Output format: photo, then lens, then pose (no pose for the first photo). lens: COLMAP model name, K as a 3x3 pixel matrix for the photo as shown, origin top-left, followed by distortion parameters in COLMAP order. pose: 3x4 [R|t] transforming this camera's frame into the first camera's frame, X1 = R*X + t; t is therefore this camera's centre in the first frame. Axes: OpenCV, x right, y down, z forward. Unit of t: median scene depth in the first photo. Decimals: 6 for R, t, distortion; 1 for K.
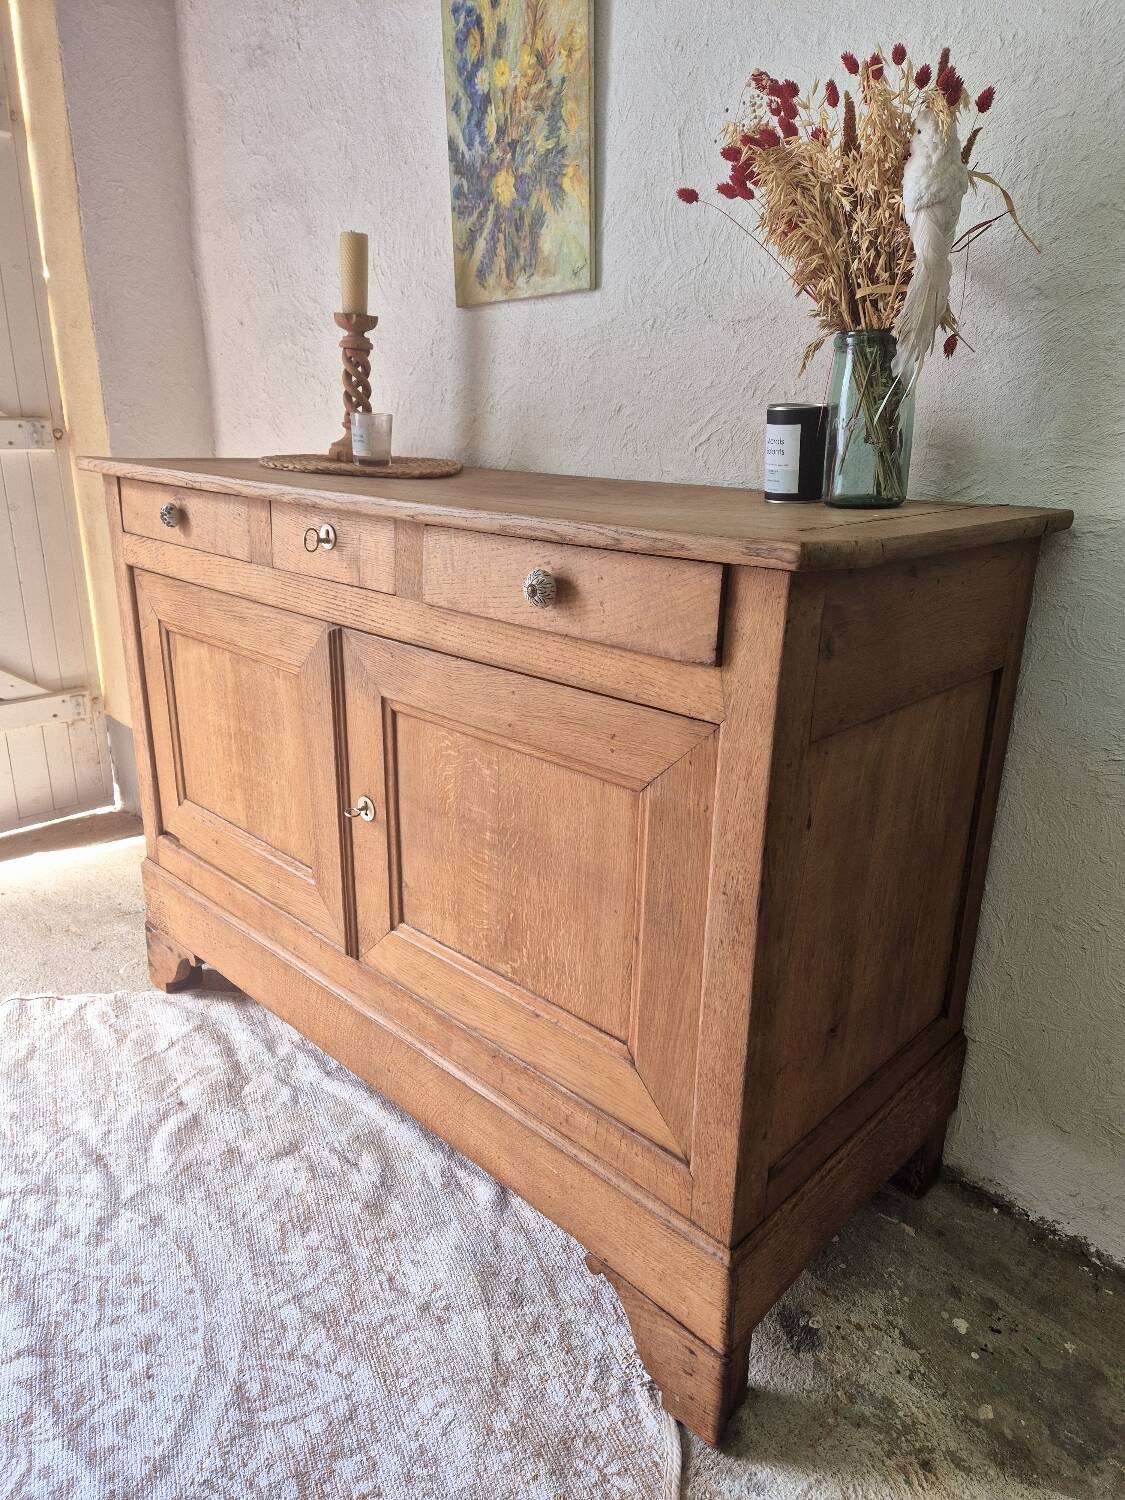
lens RADIAL K [[998.4, 0, 578.6], [0, 998.4, 752.9], [0, 0, 1]] dist [0.079746, -0.071949]
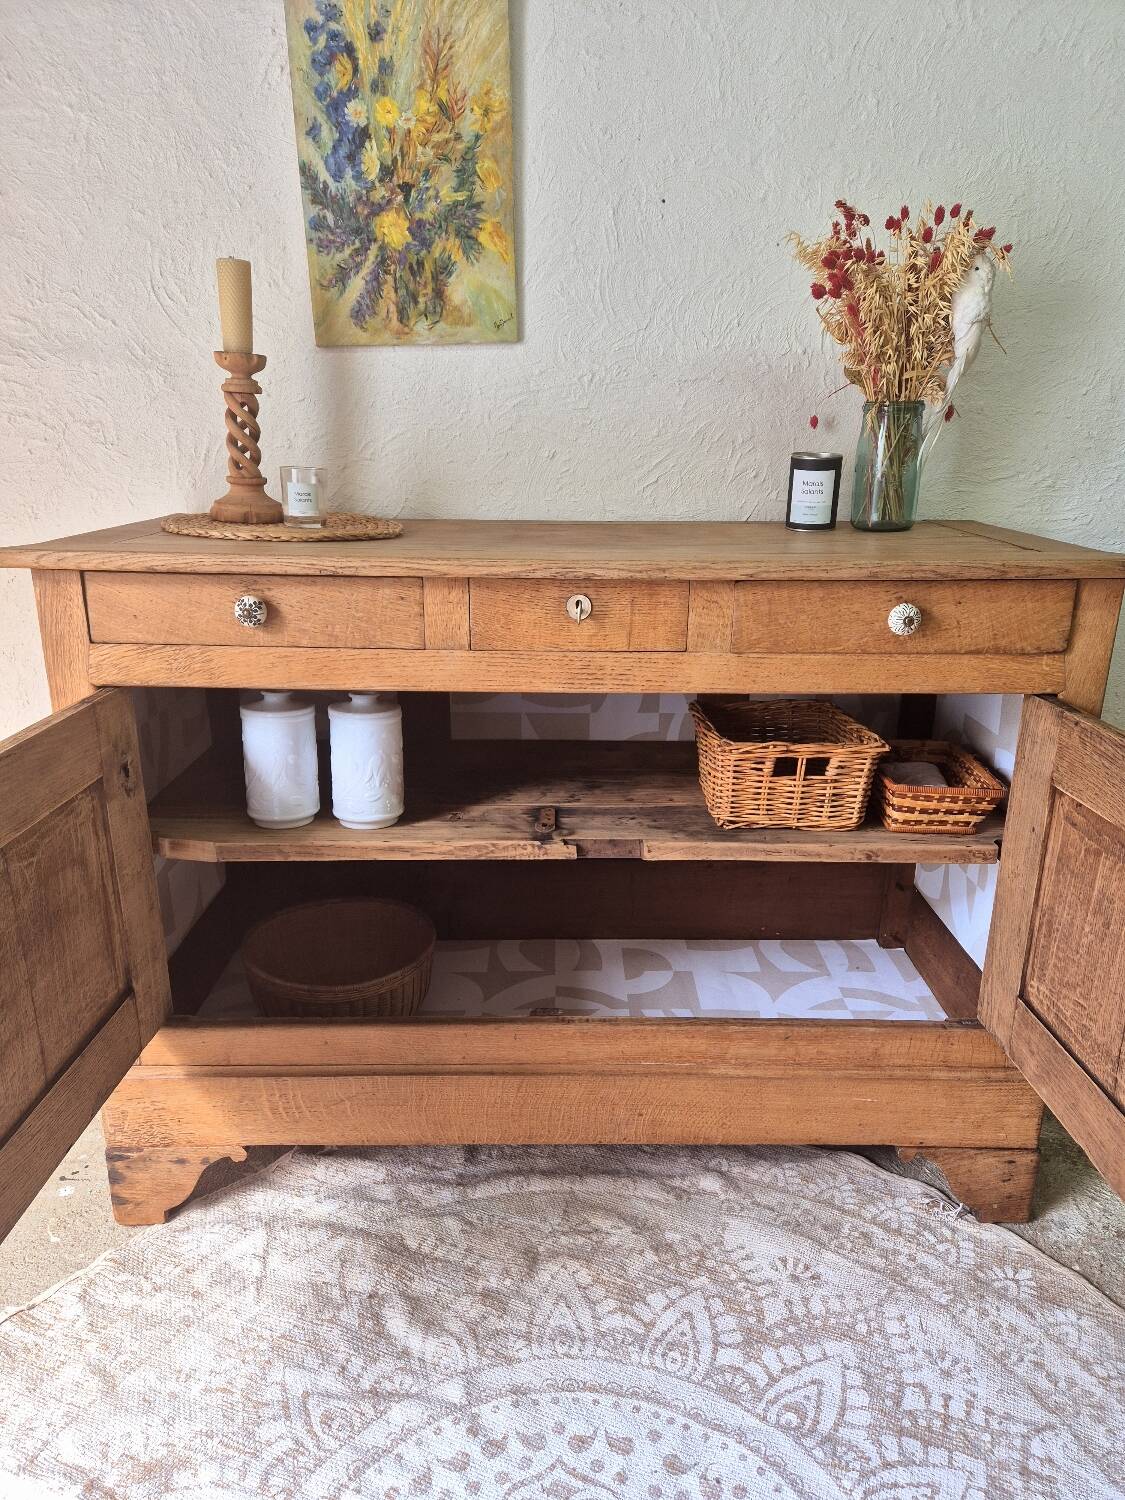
lens RADIAL K [[990.9, 0, 571.2], [0, 990.9, 752.0], [0, 0, 1]] dist [0.081772, -0.073082]
pose [[0.721311, -0.230985, 0.652960, -0.765563], [0.228972, 0.969269, 0.089939, -0.138300], [-0.653669, 0.084636, 0.752033, 0.238592]]
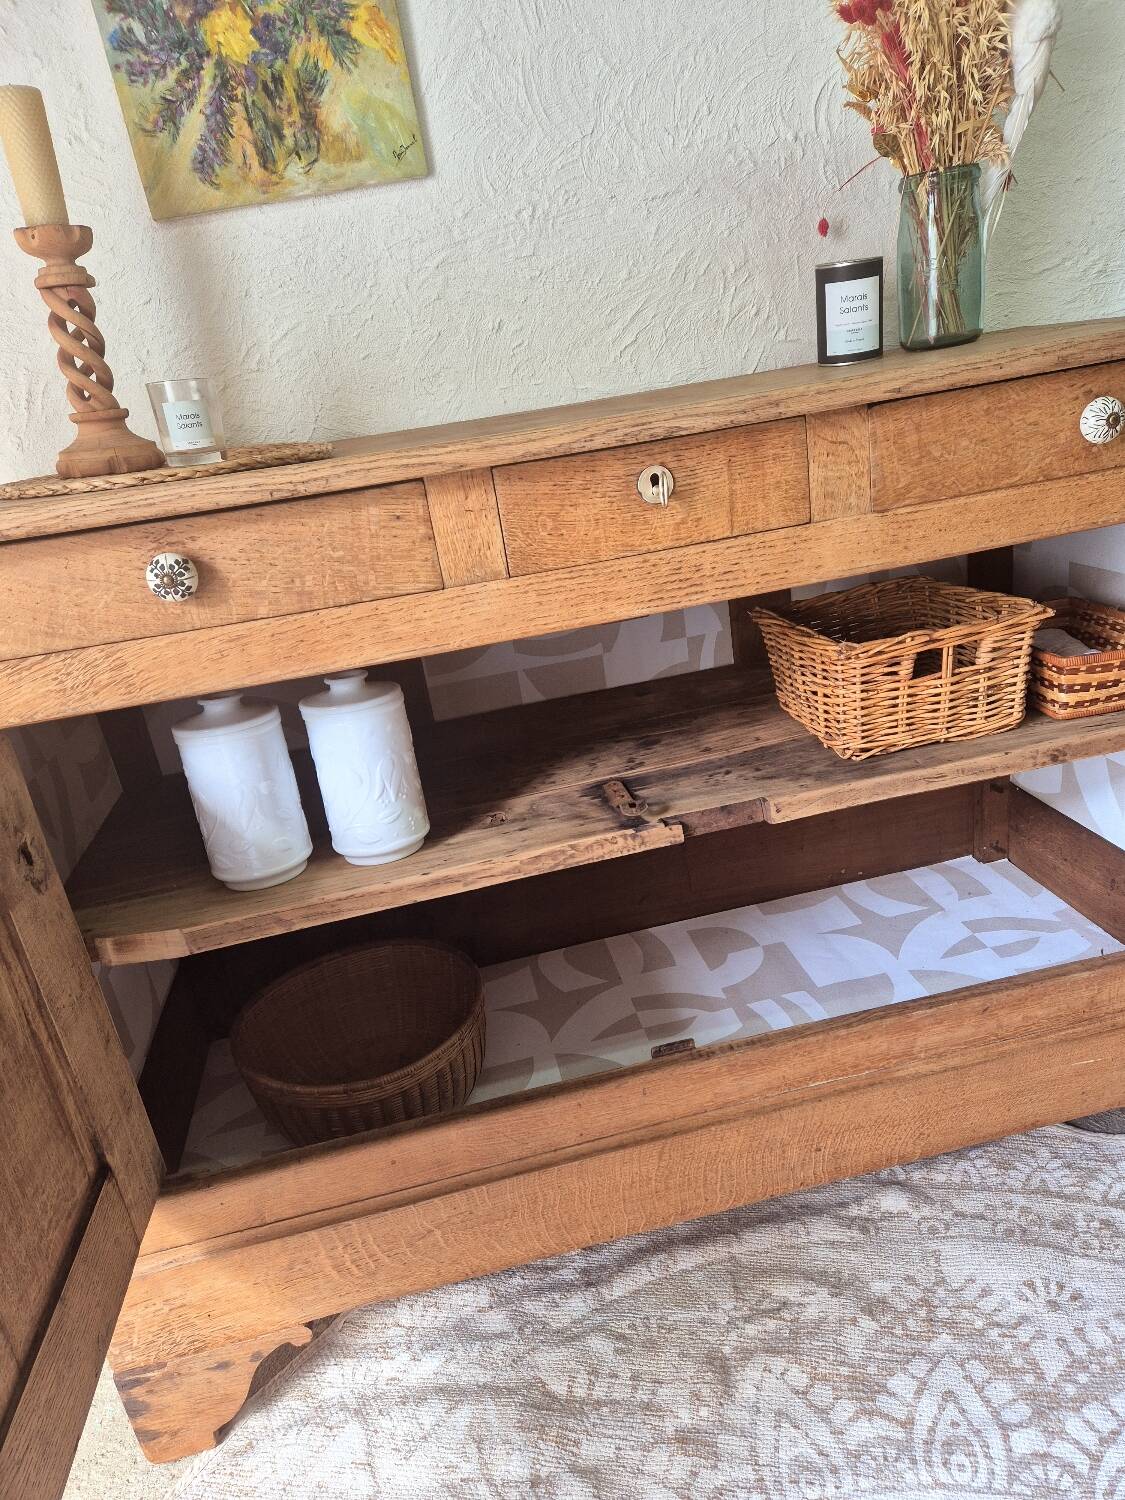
lens RADIAL K [[996.2, 0, 568.3], [0, 996.2, 755.7], [0, 0, 1]] dist [0.076142, -0.069065]
pose [[0.581643, -0.391816, 0.712862, -0.691530], [0.403348, 0.899948, 0.165543, -0.154599], [-0.706401, 0.191244, 0.681487, 0.514636]]
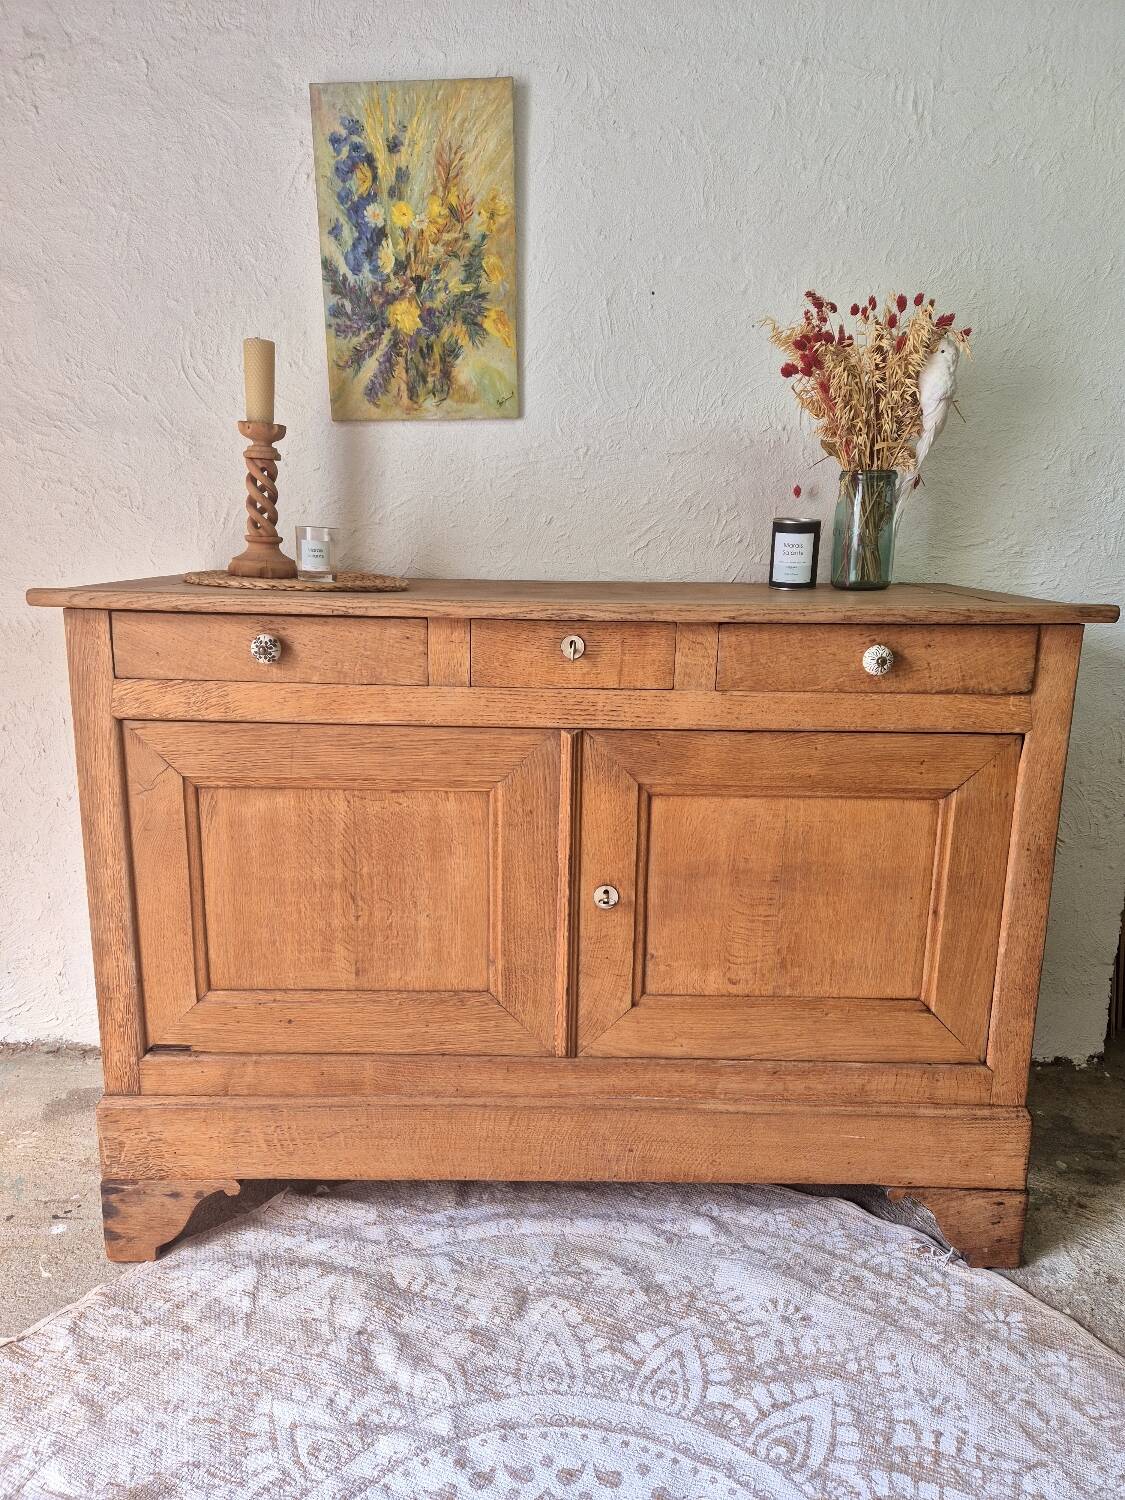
lens RADIAL K [[987.6, 0, 564.4], [0, 987.6, 748.7], [0, 0, 1]] dist [0.085782, -0.076904]
pose [[0.724472, -0.165160, 0.669225, -0.801706], [0.222206, 0.975000, 0.000074, -0.093980], [-0.652507, 0.148653, 0.743059, 0.210818]]
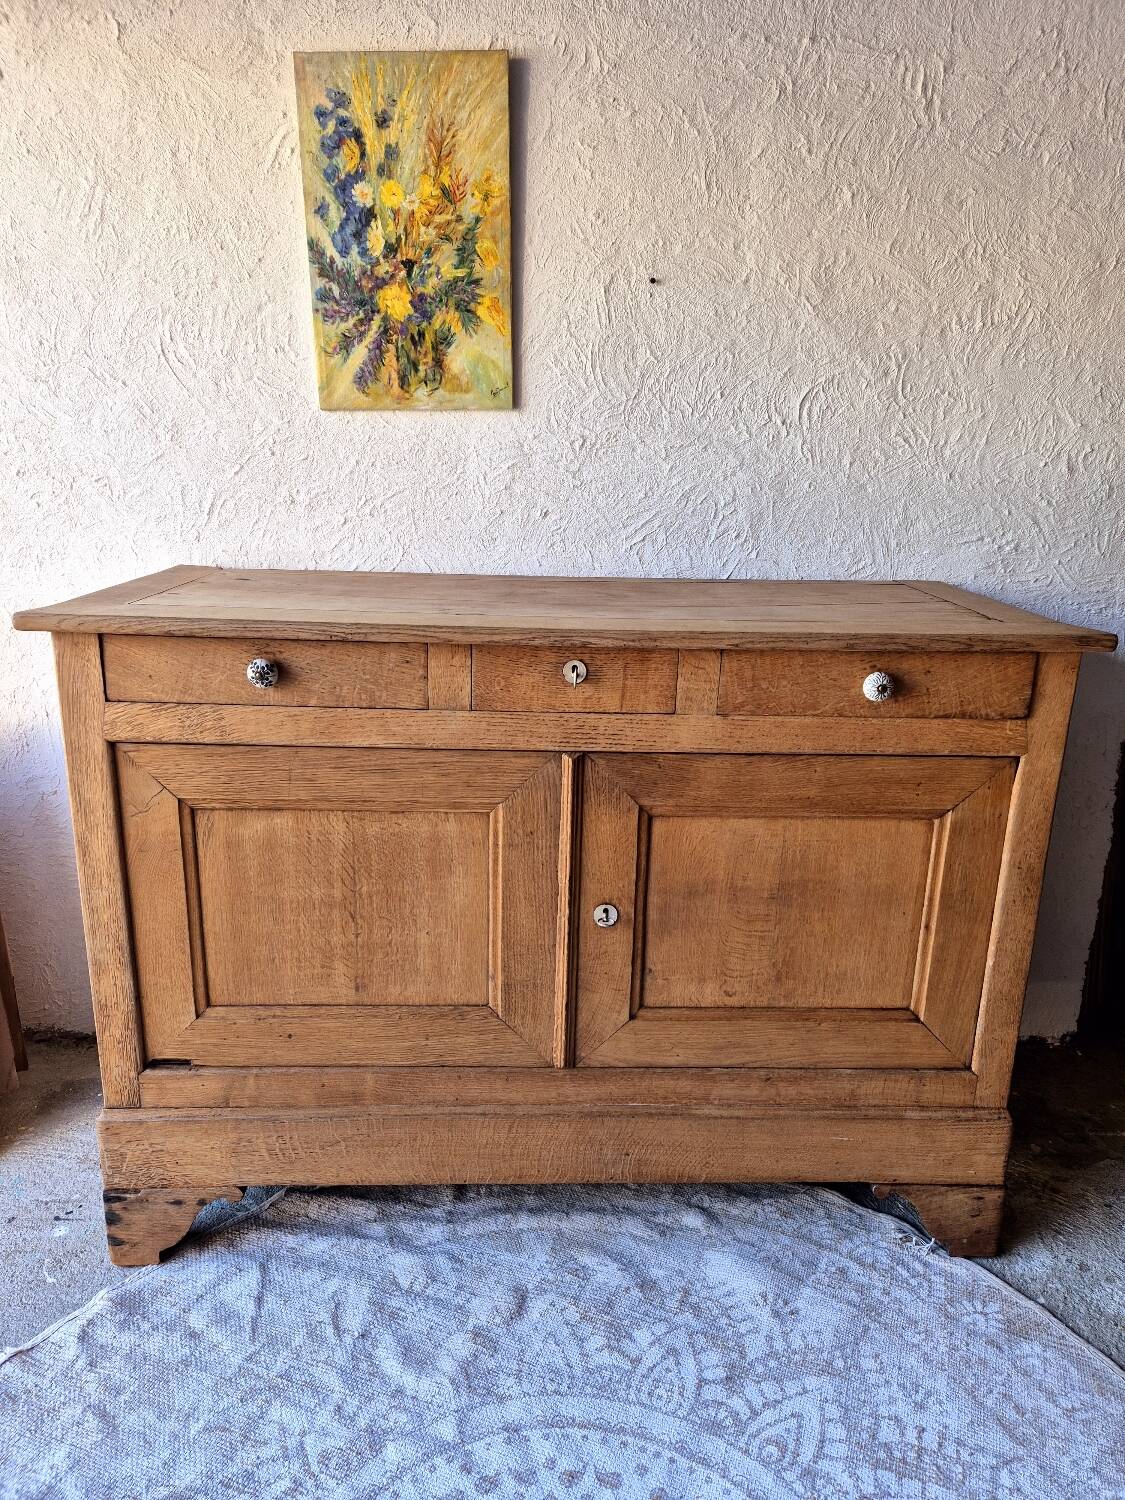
lens RADIAL K [[990.2, 0, 574.3], [0, 990.2, 742.9], [0, 0, 1]] dist [0.081142, -0.068758]
pose [[0.702997, -0.207615, 0.680214, -0.800454], [0.218849, 0.973183, 0.070856, -0.179186], [-0.676683, 0.099053, 0.729581, 0.214959]]
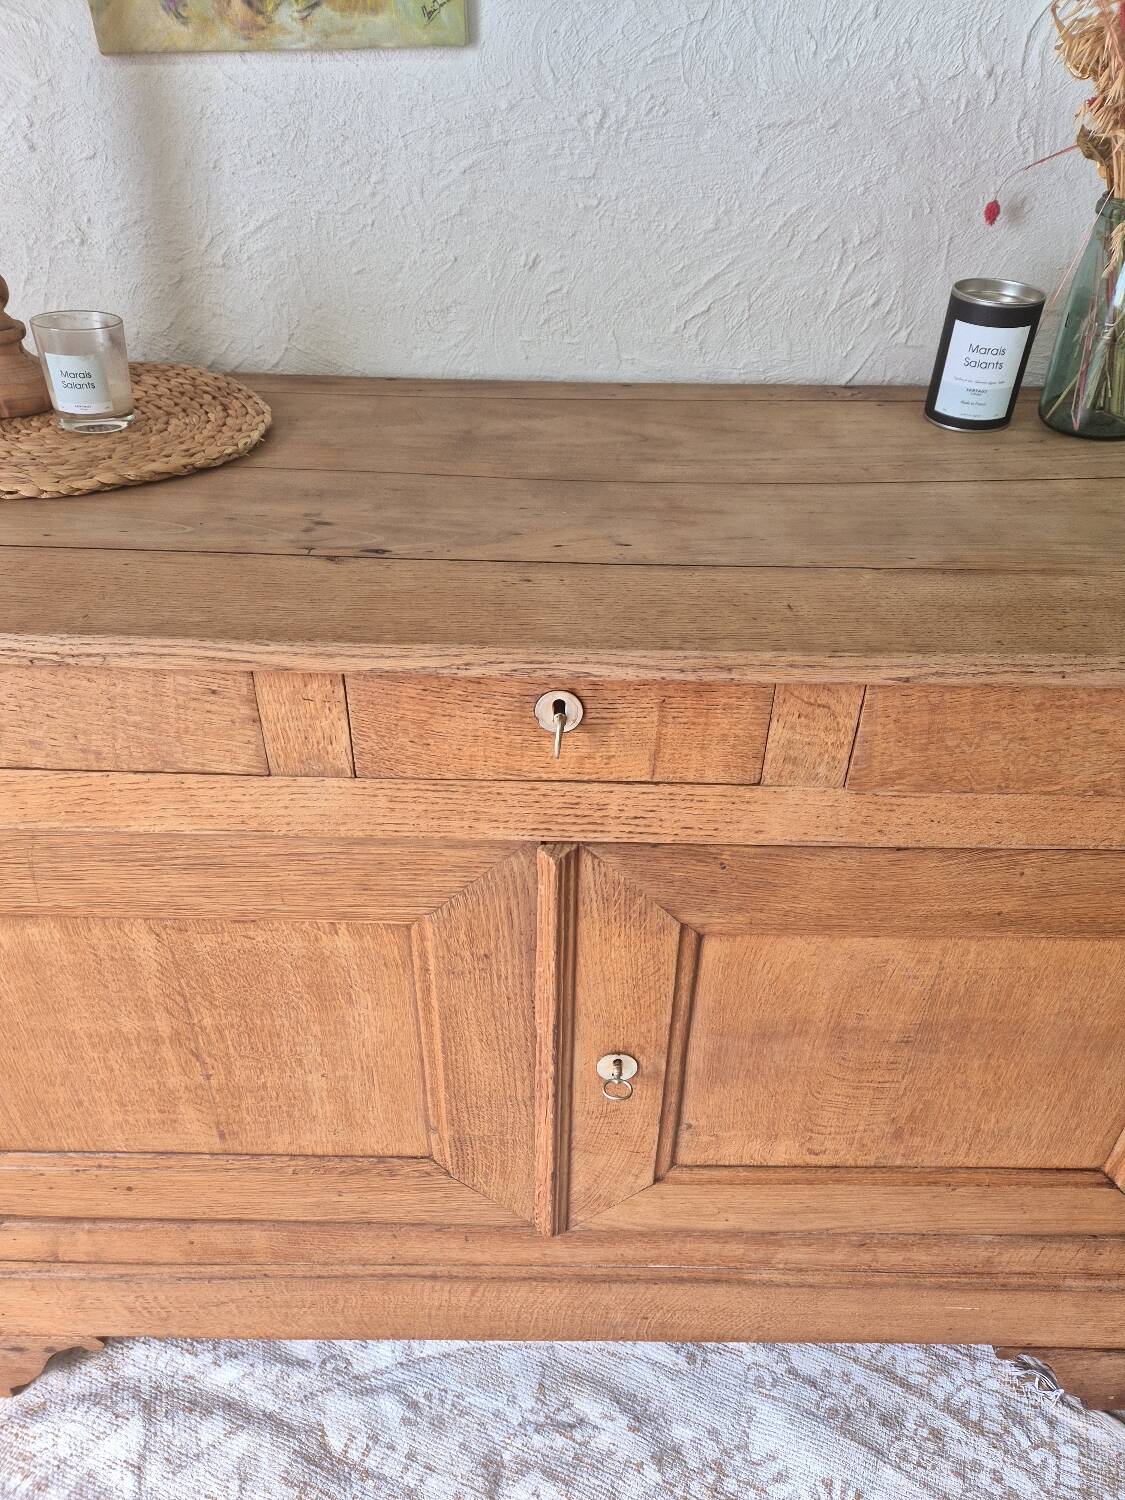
lens RADIAL K [[1003.2, 0, 572.3], [0, 1003.2, 743.6], [0, 0, 1]] dist [0.070243, -0.066960]
pose [[0.731606, -0.395376, 0.555365, -0.442490], [0.216686, 0.907262, 0.360448, -0.317067], [-0.646374, -0.143366, 0.749431, 0.509484]]
